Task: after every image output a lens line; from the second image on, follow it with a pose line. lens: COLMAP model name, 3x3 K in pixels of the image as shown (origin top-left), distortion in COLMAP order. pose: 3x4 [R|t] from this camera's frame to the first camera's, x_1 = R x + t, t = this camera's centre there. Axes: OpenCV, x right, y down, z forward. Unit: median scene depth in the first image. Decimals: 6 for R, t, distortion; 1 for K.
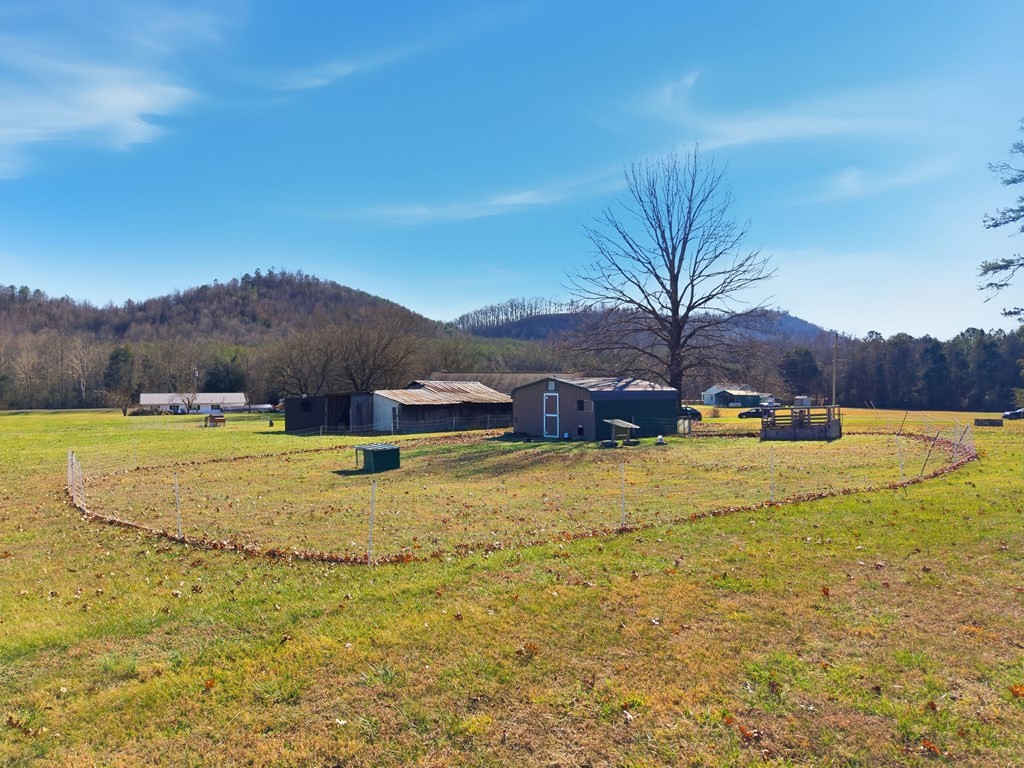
lens RADIAL K [[691.3, 0, 512.0], [0, 691.3, 384.0], [0, 0, 1]] dist [-0.007460, -0.003998]
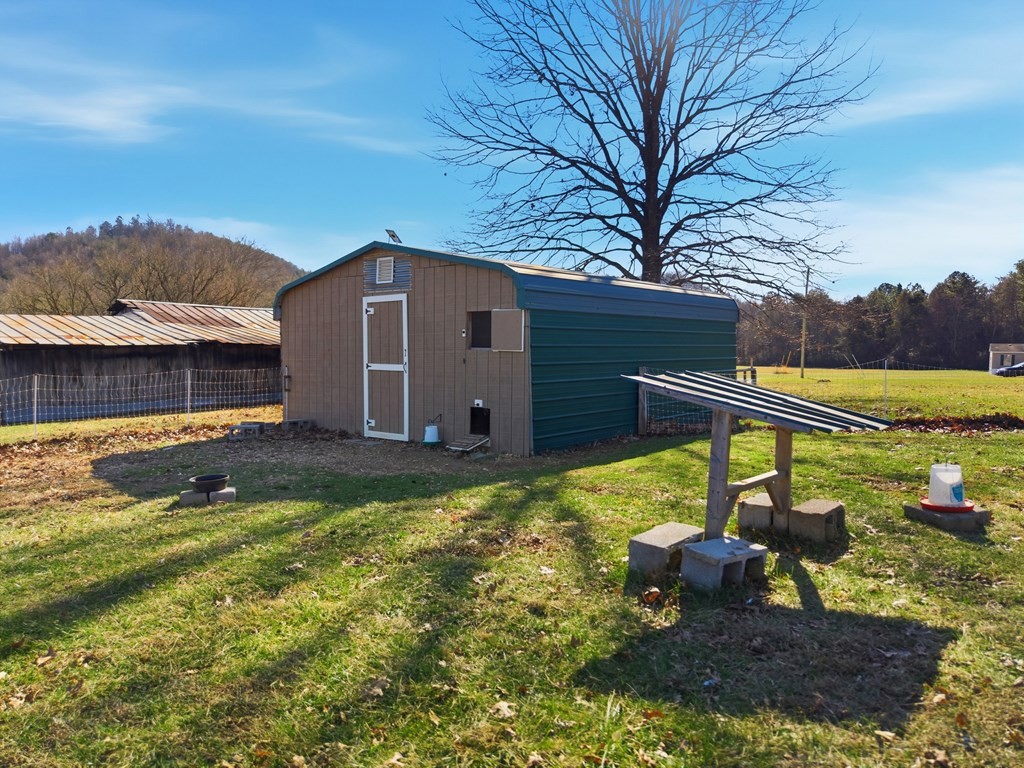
lens RADIAL K [[691.3, 0, 512.0], [0, 691.3, 384.0], [0, 0, 1]] dist [-0.007460, -0.003998]
pose [[0.989597, -0.009775, 0.143538, 0.014233], [0.002028, 0.998538, 0.054023, 0.007540], [-0.143856, -0.053170, 0.988169, 0.142606]]
